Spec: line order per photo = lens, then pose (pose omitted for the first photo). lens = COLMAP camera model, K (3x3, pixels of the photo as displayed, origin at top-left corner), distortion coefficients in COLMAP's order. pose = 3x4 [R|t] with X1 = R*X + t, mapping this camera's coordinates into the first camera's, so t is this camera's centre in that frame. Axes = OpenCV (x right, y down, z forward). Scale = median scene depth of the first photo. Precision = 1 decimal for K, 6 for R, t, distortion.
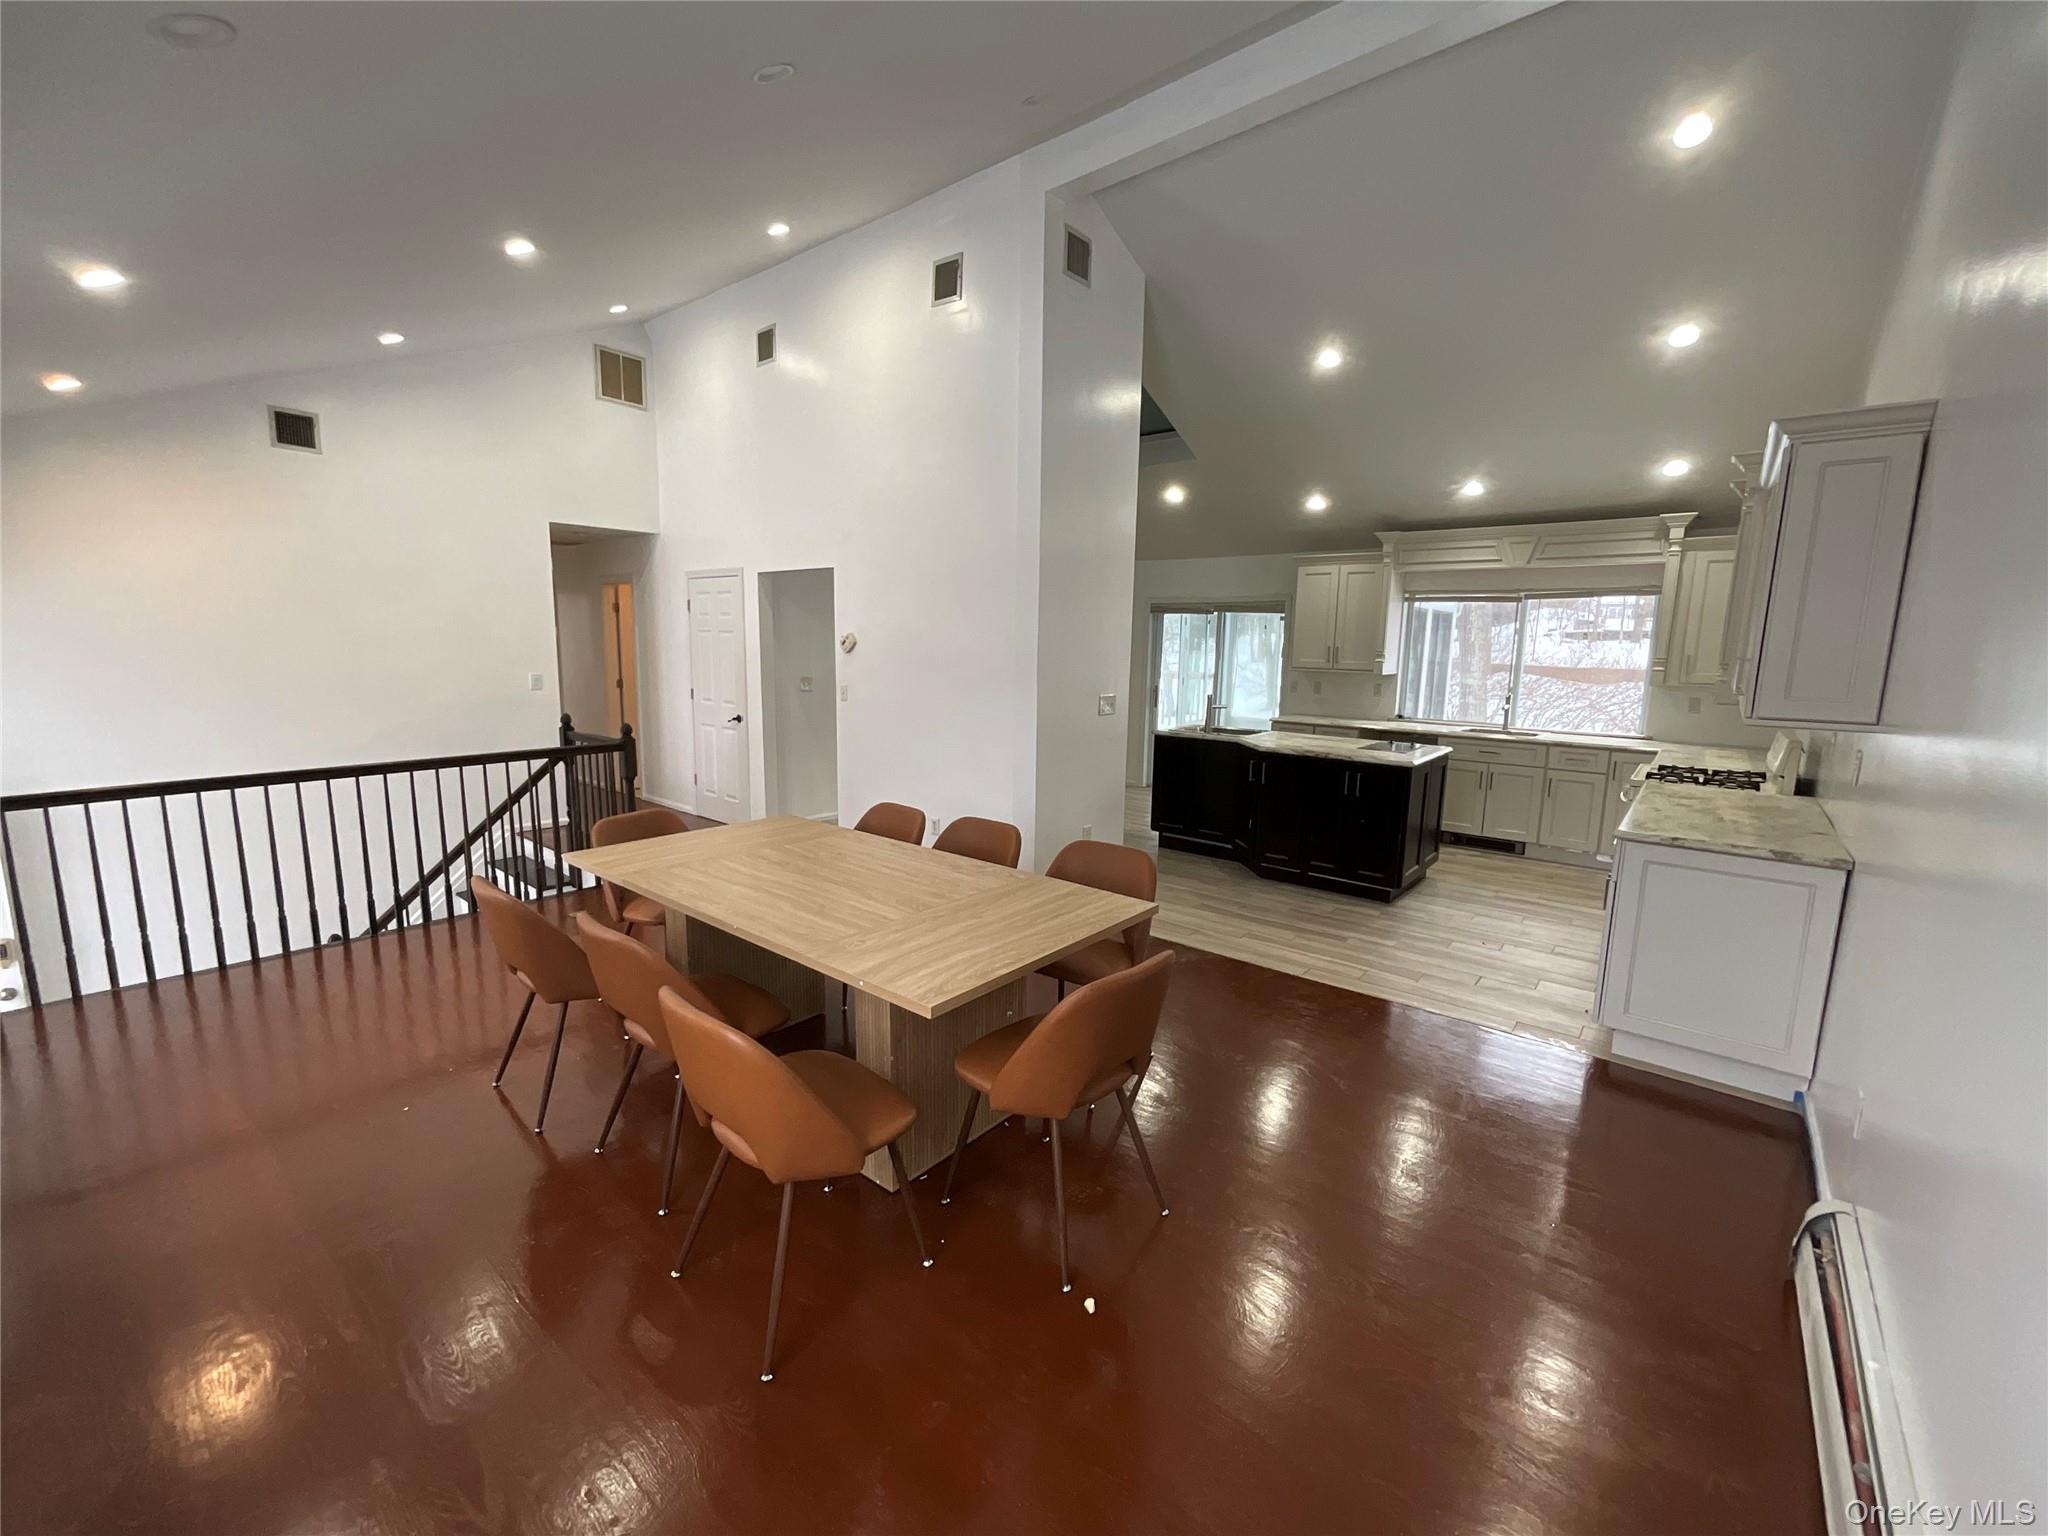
lens RADIAL K [[833.7, 0, 1025.3], [0, 833.7, 766.2], [0, 0, 1]] dist [-0.003902, 0.001549]
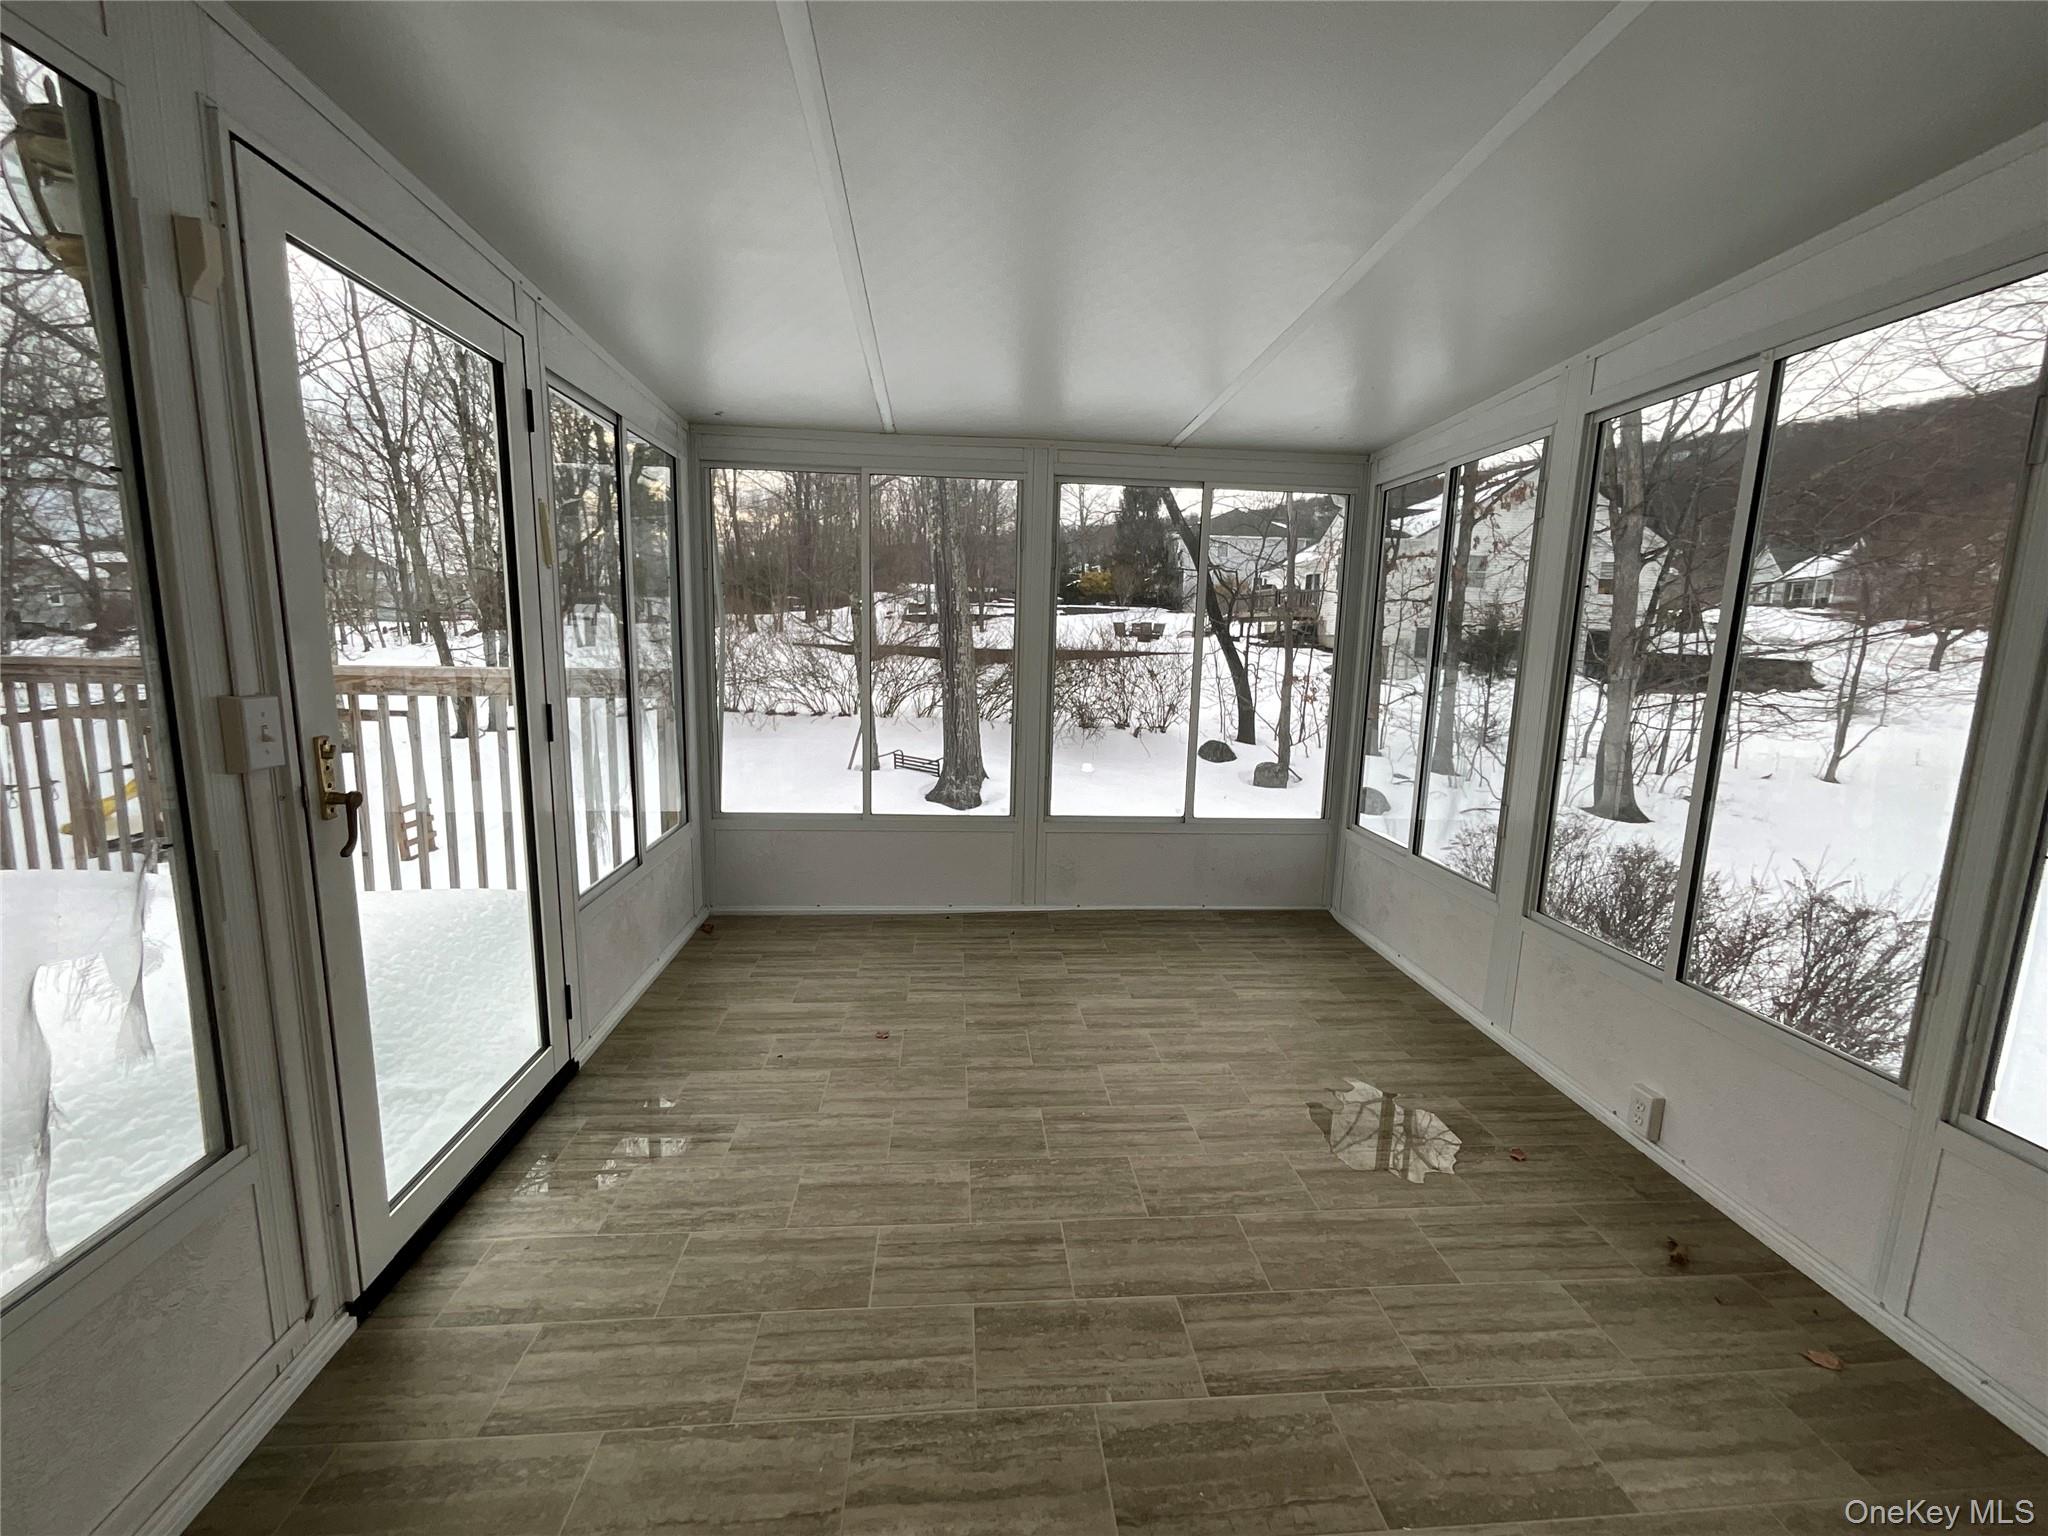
lens RADIAL K [[833.7, 0, 1020.2], [0, 833.7, 773.6], [0, 0, 1]] dist [-0.003902, 0.001549]
pose [[0.719887, -0.112647, 0.684890, 0.225237], [0.094475, 0.993462, 0.064096, -0.164173], [-0.687632, 0.018563, 0.725822, 1.380348]]
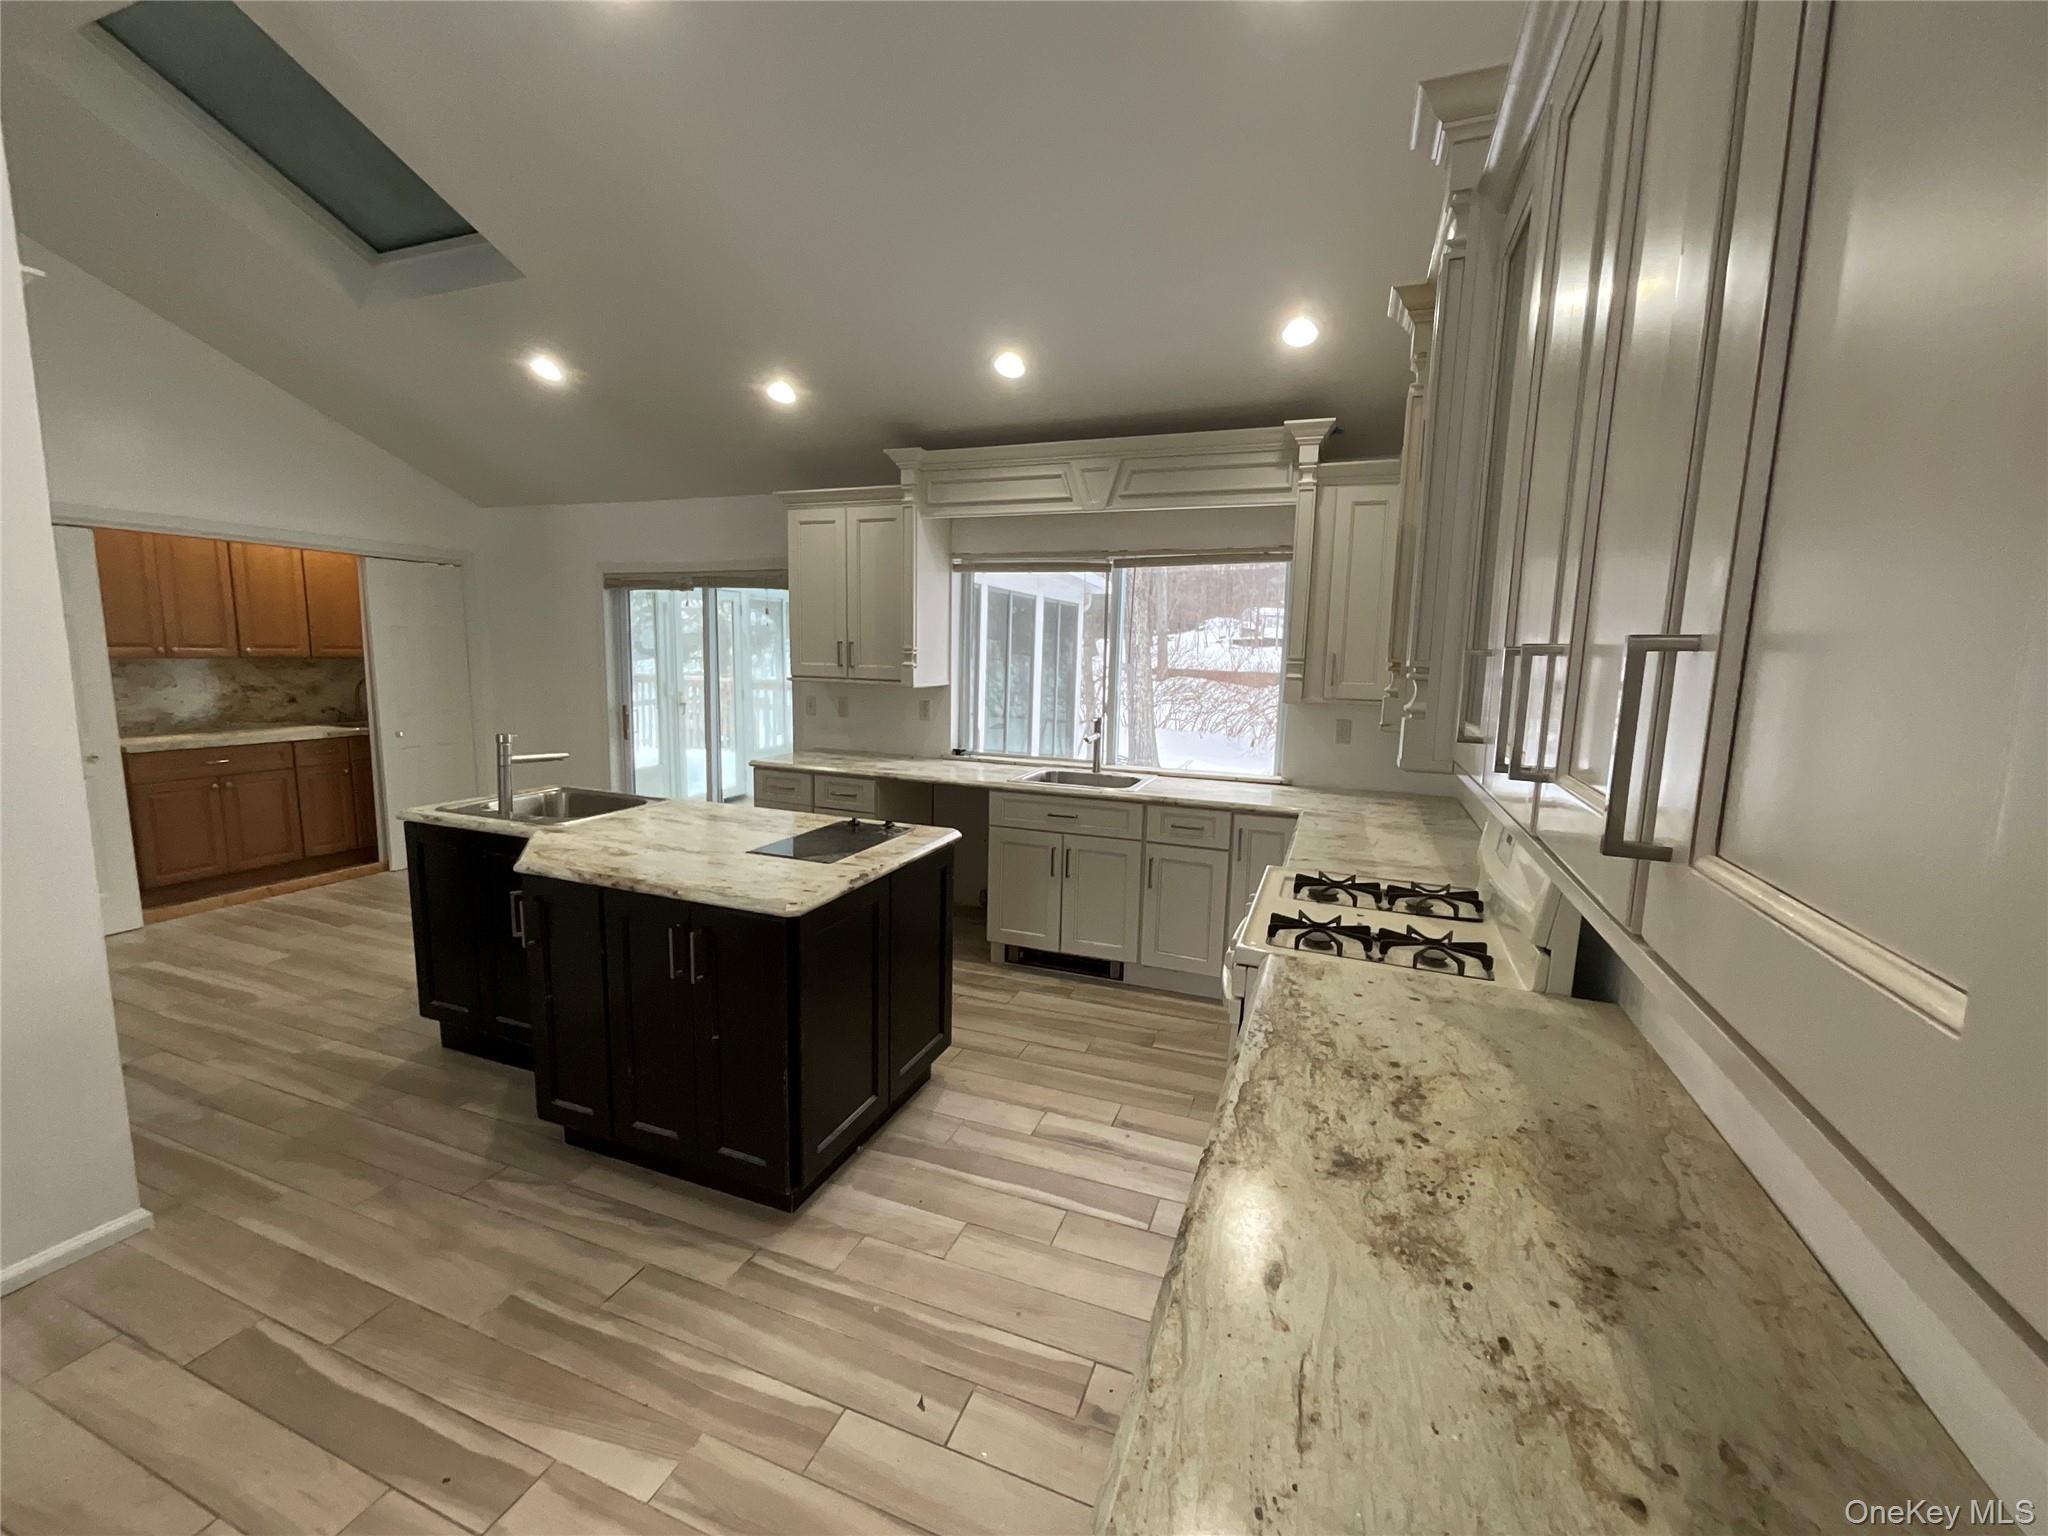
lens RADIAL K [[833.7, 0, 1022.7], [0, 833.7, 763.8], [0, 0, 1]] dist [-0.003902, 0.001549]
pose [[0.949195, -0.039103, 0.312248, 0.341851], [0.042084, 0.999110, -0.002809, -0.053416], [-0.311861, 0.015807, 0.949996, 0.434959]]
